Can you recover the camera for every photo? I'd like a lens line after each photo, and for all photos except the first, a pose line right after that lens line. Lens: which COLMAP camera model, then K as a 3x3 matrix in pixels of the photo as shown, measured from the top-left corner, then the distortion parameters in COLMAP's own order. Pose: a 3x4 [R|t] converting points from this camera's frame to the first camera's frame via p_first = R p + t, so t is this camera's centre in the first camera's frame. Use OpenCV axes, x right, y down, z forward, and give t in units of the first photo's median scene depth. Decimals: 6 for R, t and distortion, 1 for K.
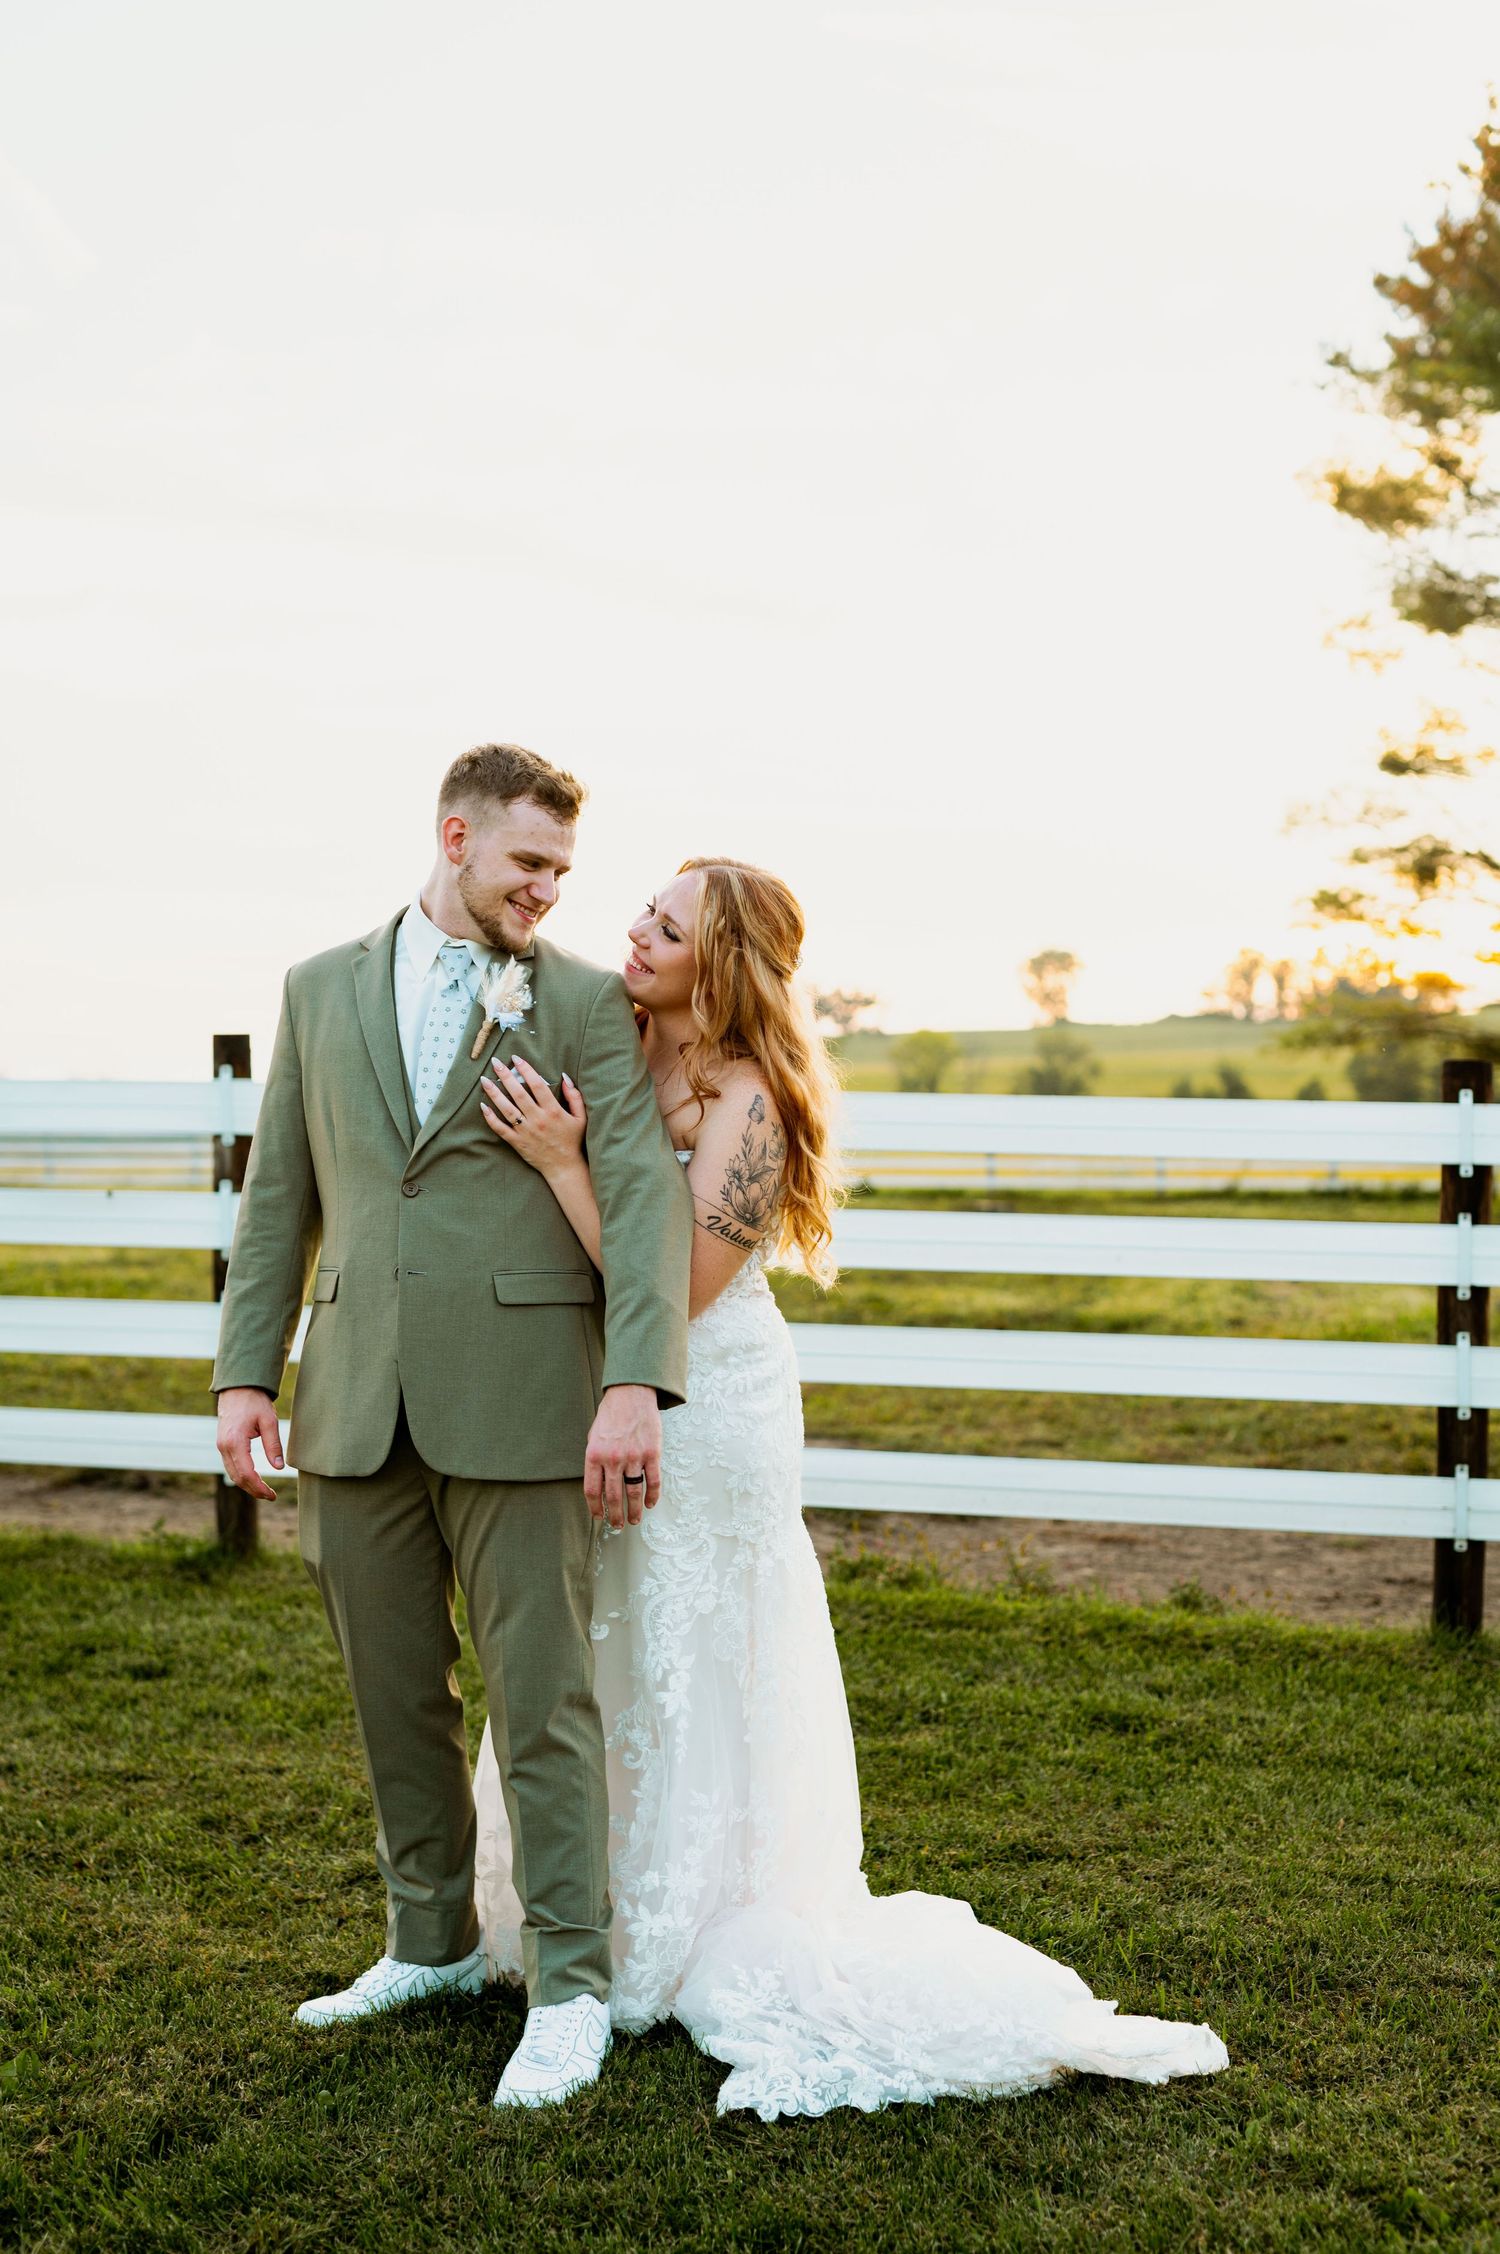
lens RADIAL K [[3179.4, 0, 750.0], [0, 3179.4, 1127.0], [0, 0, 1]] dist [0.000159, 0.067400]
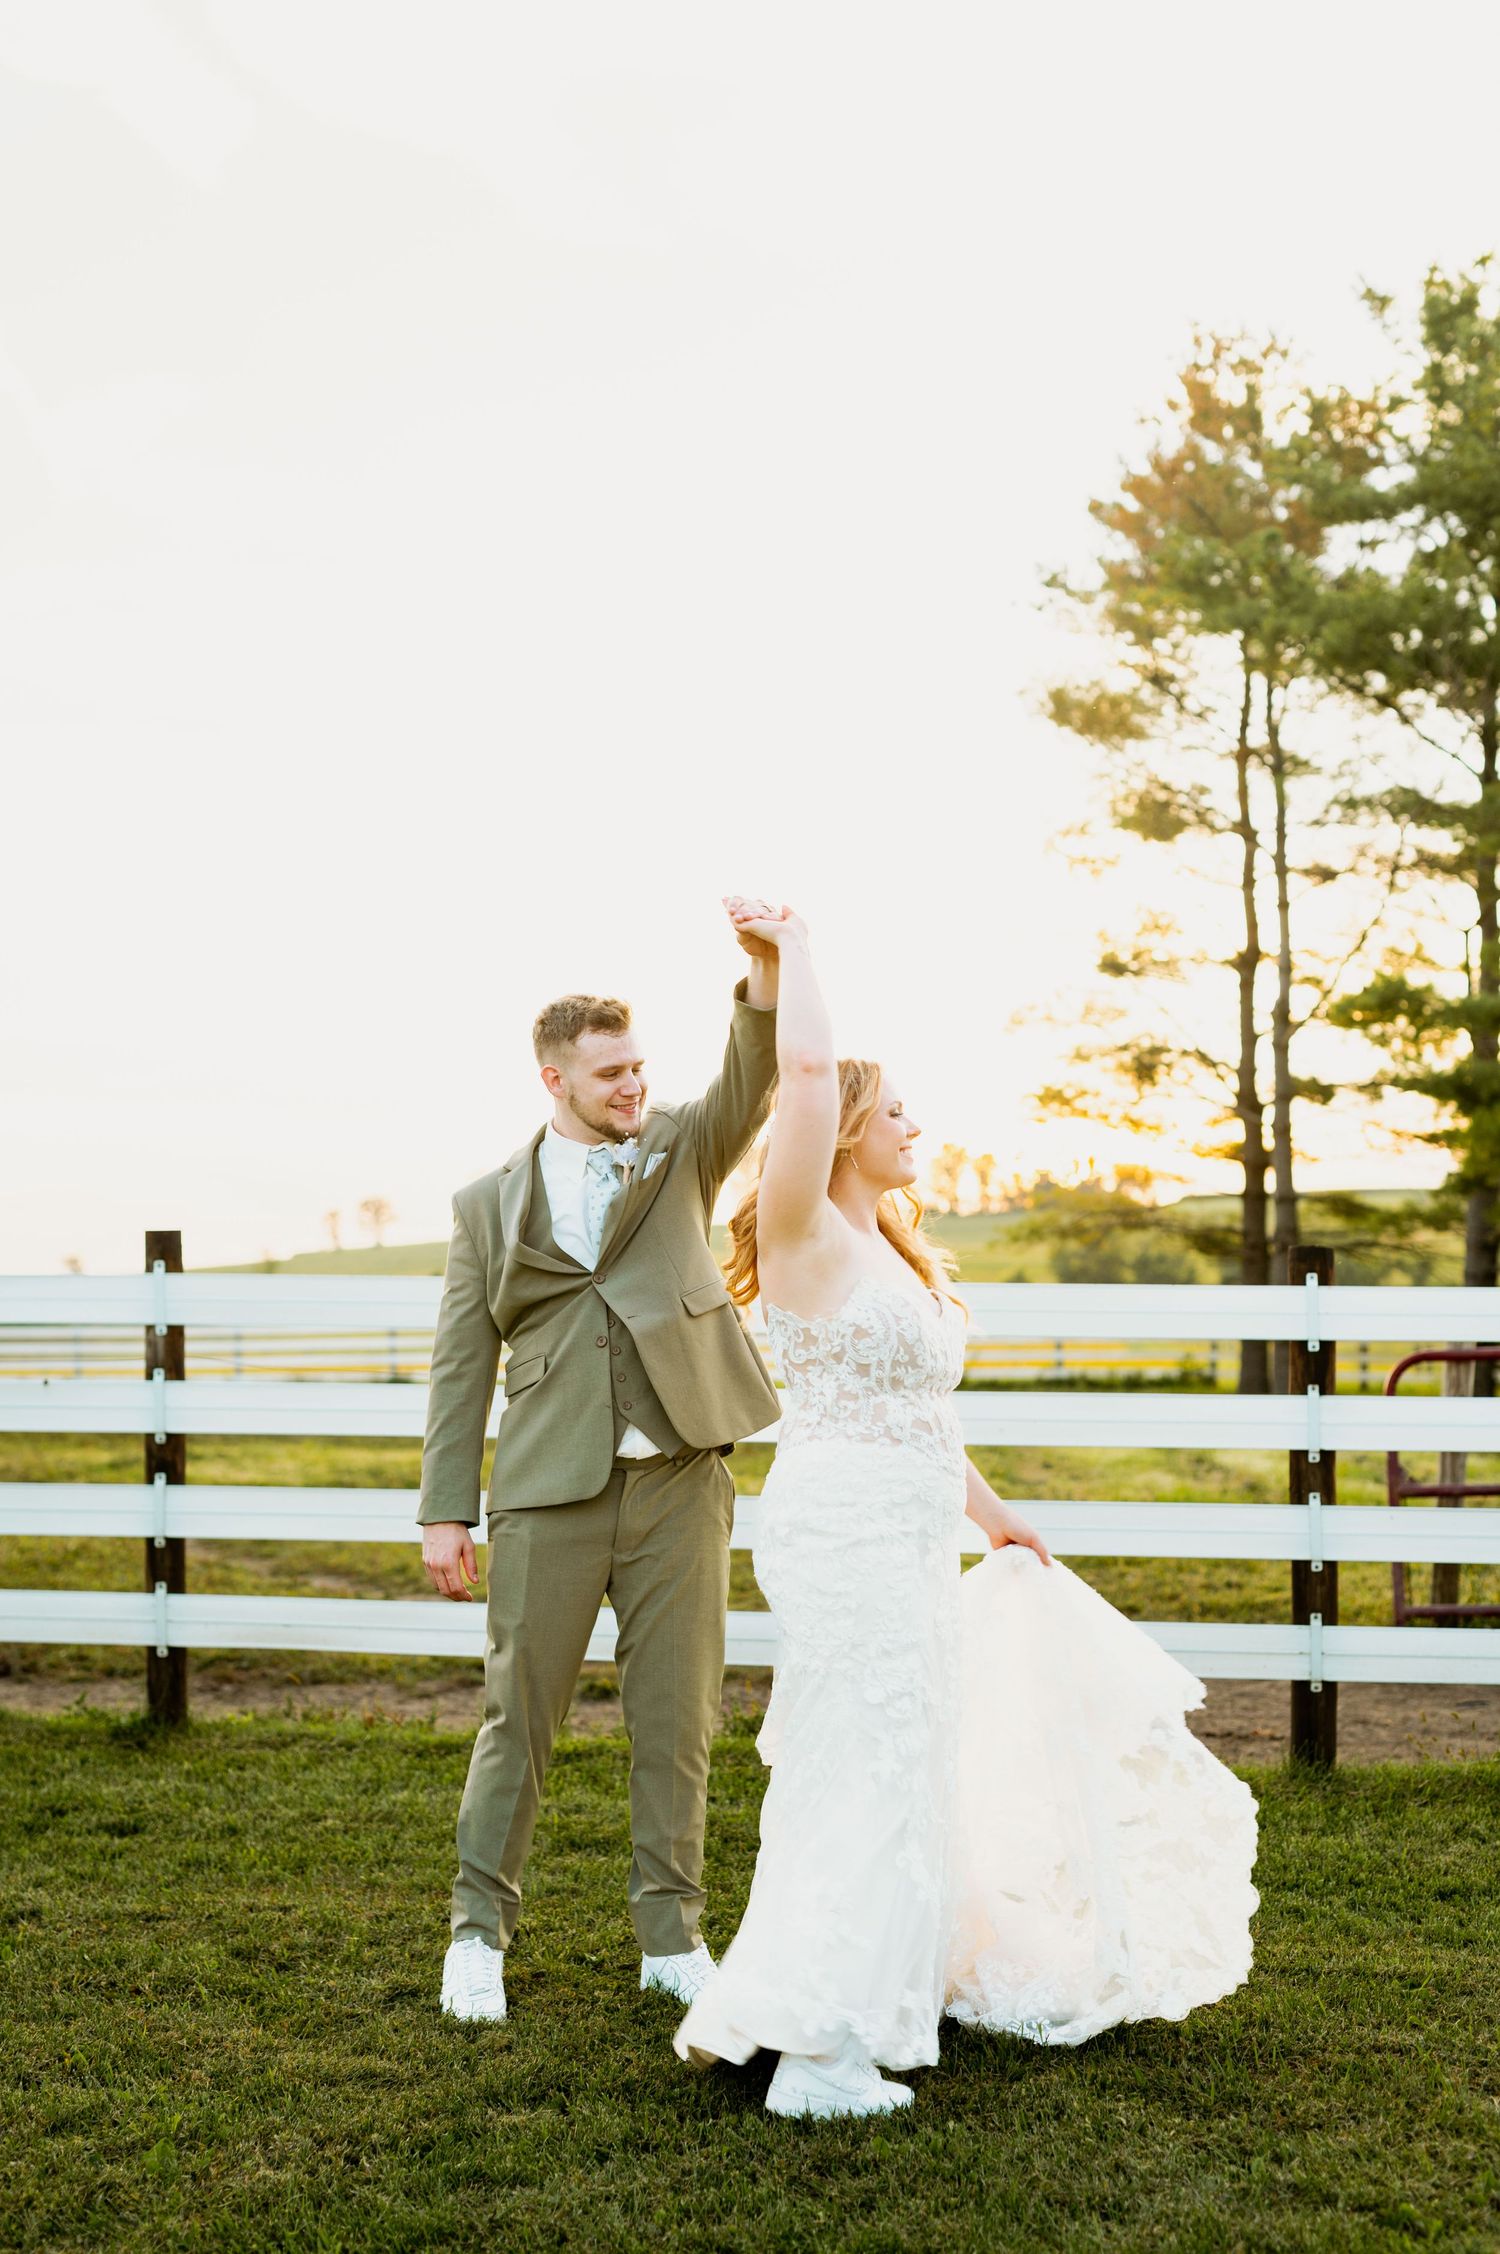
lens RADIAL K [[3179.4, 0, 750.0], [0, 3179.4, 1127.0], [0, 0, 1]] dist [0.000159, 0.067400]
pose [[0.995577, -0.003837, 0.093866, -0.073111], [0.009619, 0.998078, -0.061224, 0.003406], [-0.093450, 0.061856, 0.993701, -0.087381]]
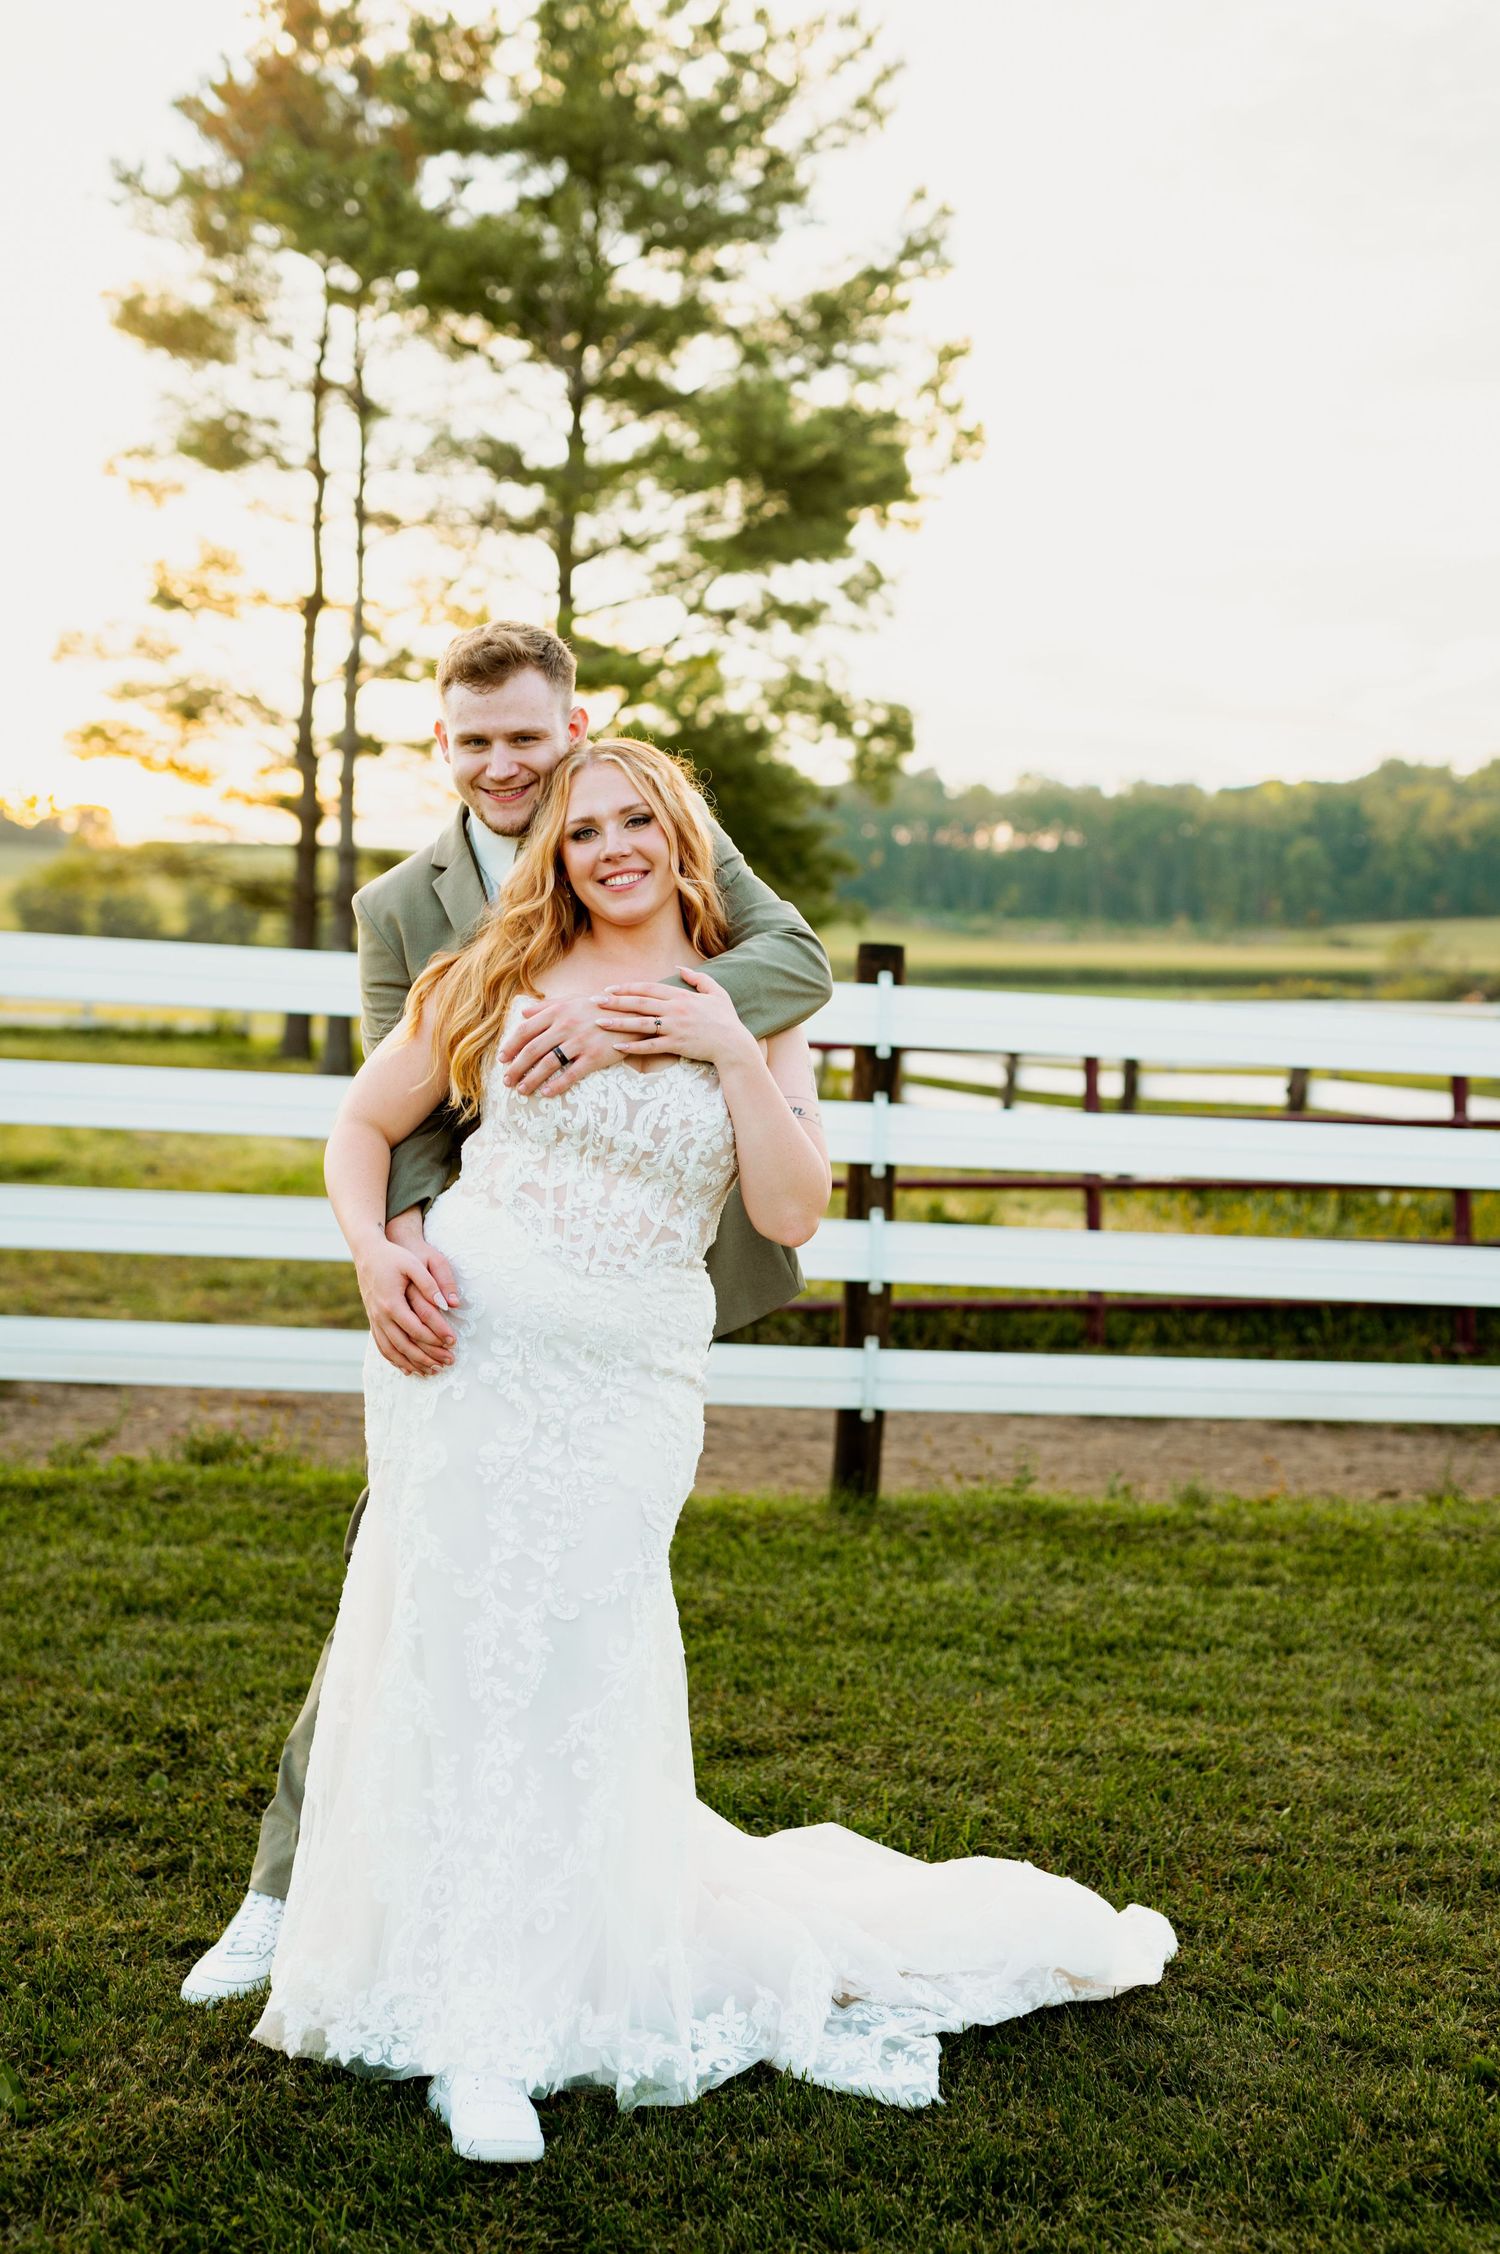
lens RADIAL K [[3179.4, 0, 750.0], [0, 3179.4, 1127.0], [0, 0, 1]] dist [0.000159, 0.067400]
pose [[0.909884, 0.015015, 0.414591, -0.233342], [-0.036869, 0.998317, 0.044760, -0.005787], [-0.413221, -0.056012, 0.908907, 0.085411]]
